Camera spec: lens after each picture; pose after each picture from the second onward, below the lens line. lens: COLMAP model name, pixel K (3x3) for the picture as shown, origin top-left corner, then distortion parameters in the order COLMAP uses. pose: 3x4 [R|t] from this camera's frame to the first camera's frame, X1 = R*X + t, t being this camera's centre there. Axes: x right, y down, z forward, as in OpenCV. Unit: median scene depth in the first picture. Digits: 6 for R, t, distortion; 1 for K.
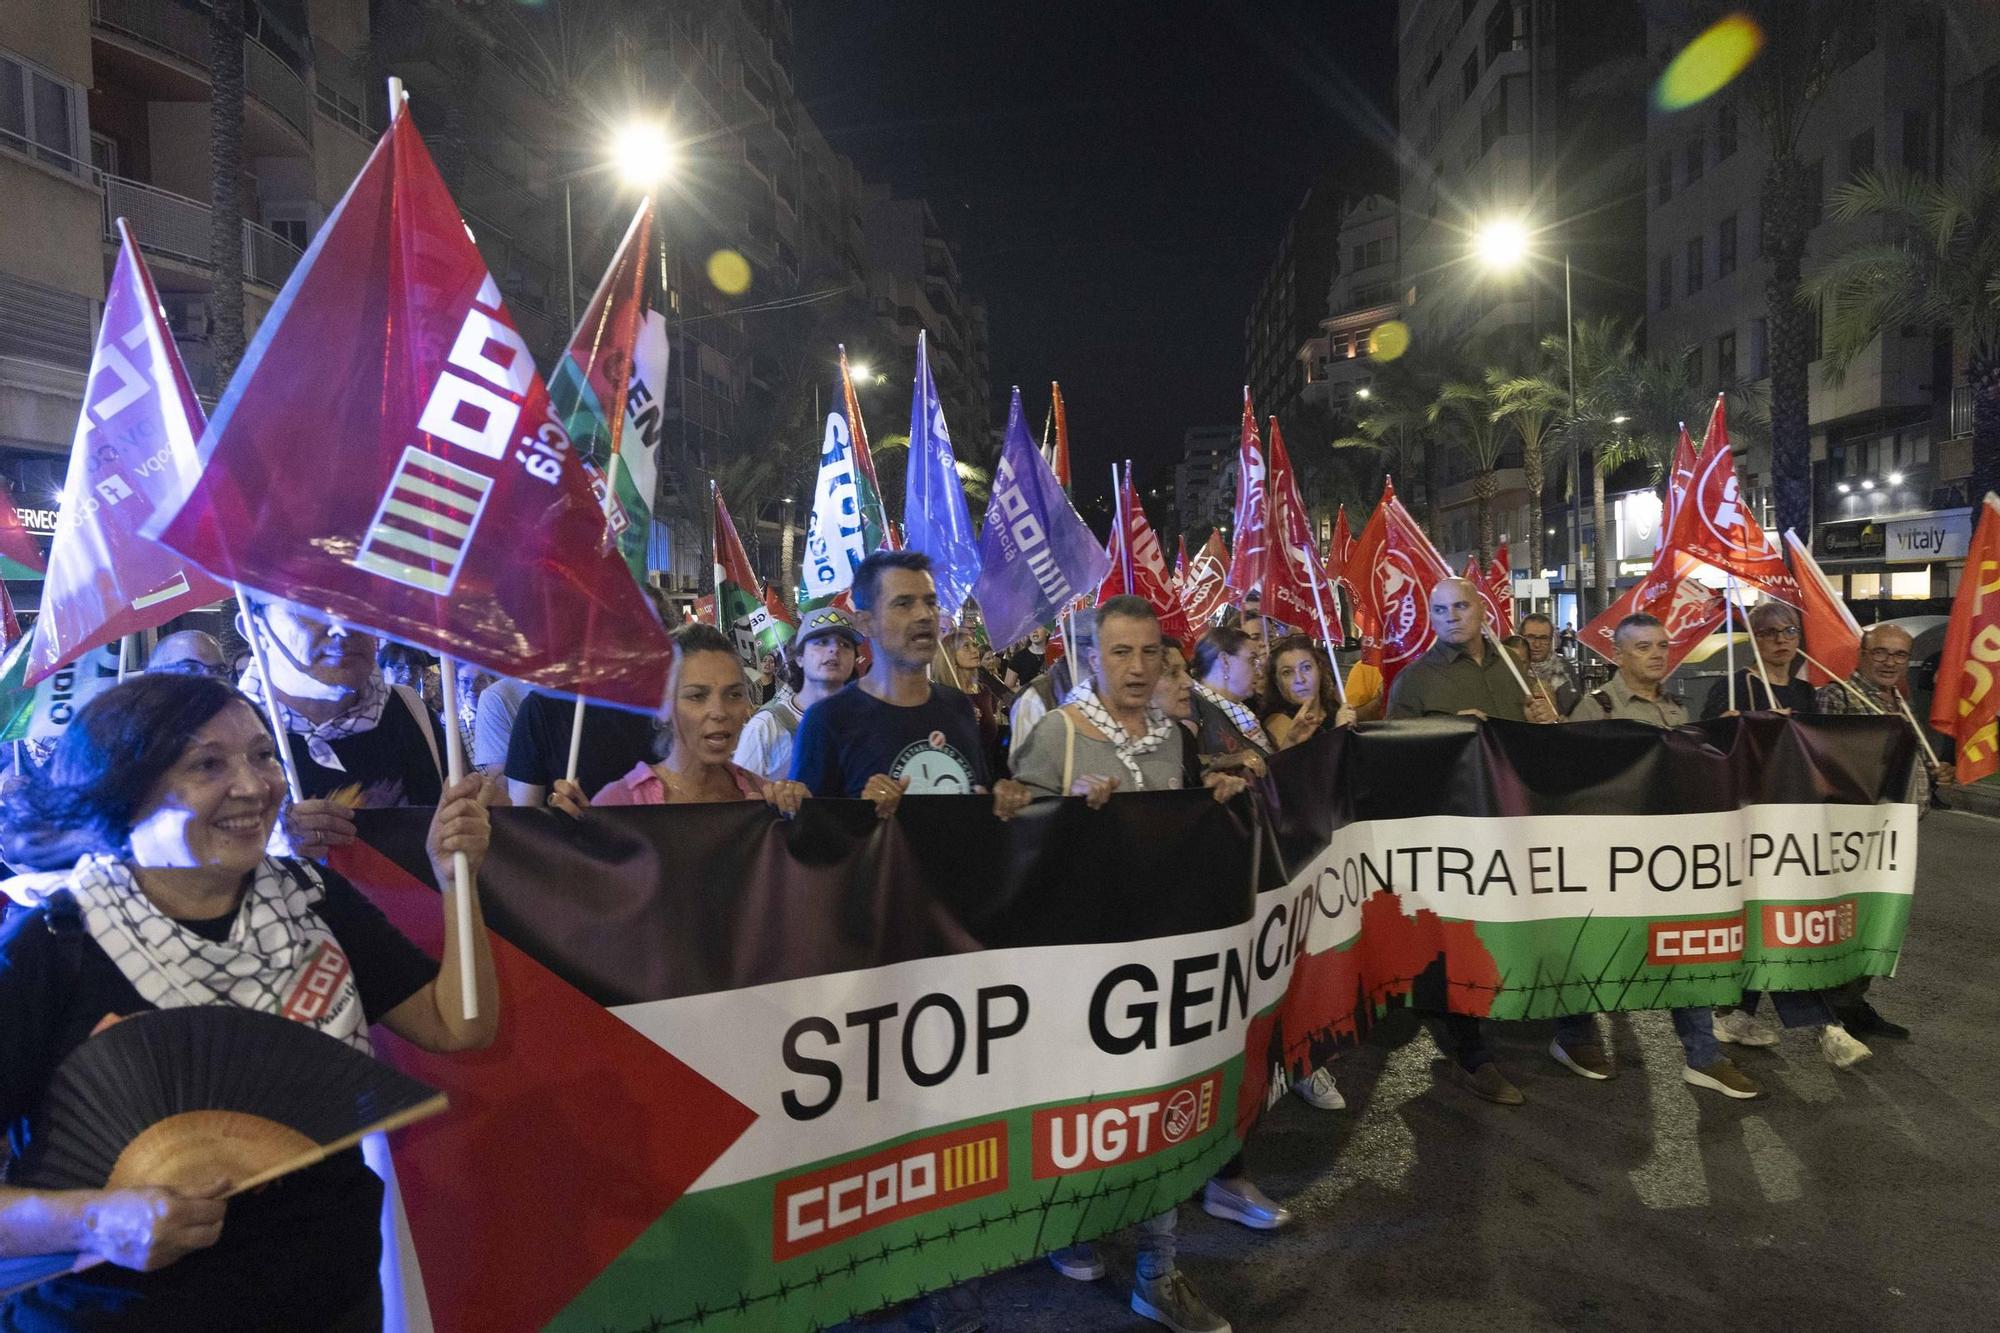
lens RADIAL K [[1334.4, 0, 1000.0], [0, 1334.4, 666.5], [0, 0, 1]] dist [0.003905, -0.001476]
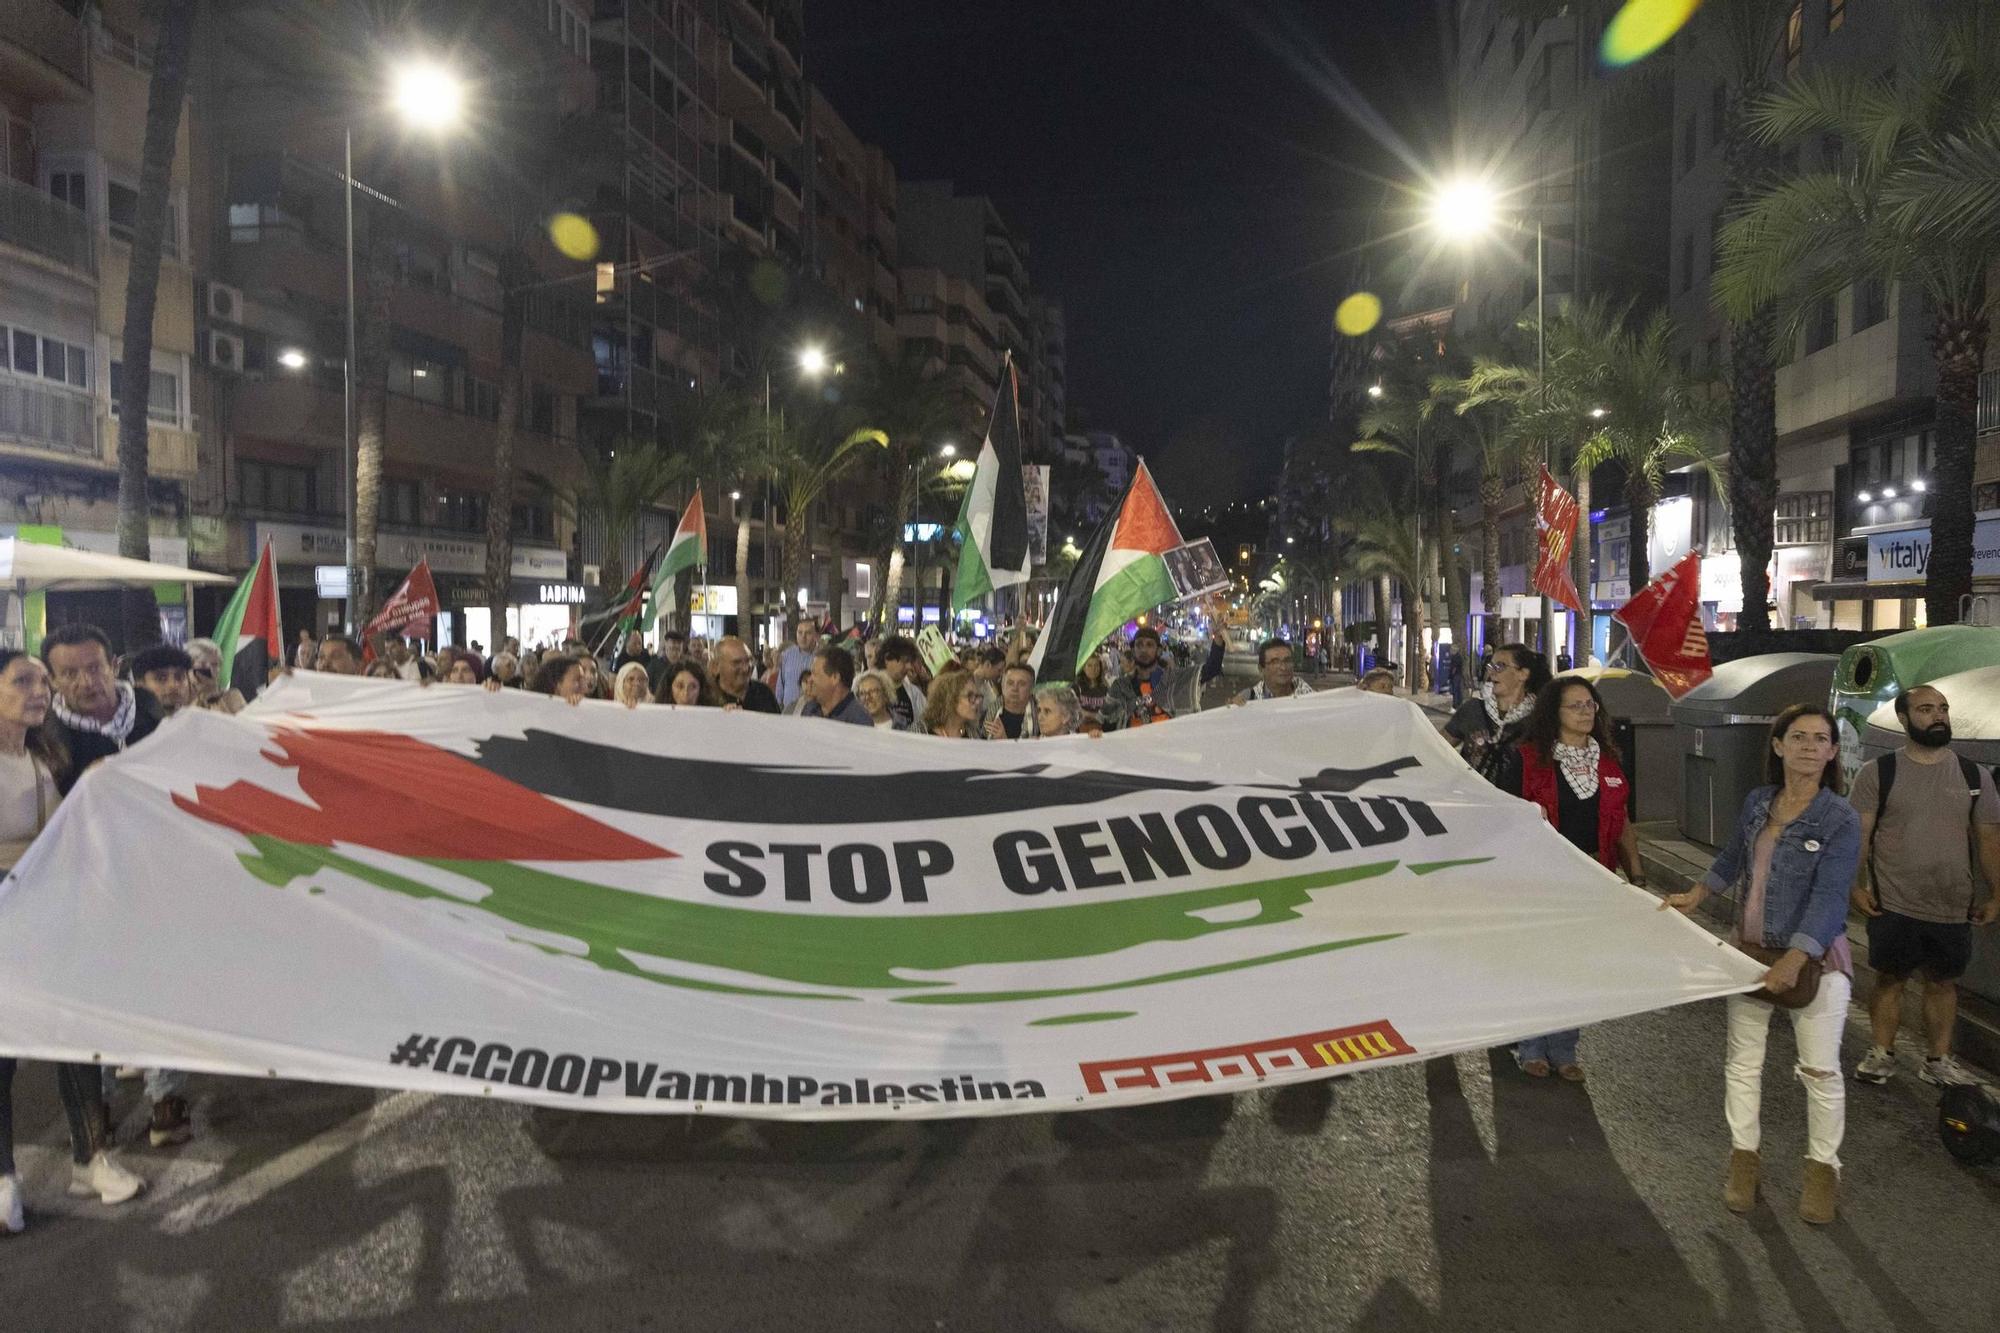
lens RADIAL K [[1300.1, 0, 1045.8], [0, 1300.1, 670.5], [0, 0, 1]] dist [0.000445, -0.001425]
pose [[0.996024, 0.028418, -0.084426, 0.158471], [-0.028589, 0.999591, -0.000827, -0.007348], [0.084368, 0.003237, 0.996429, 0.117663]]
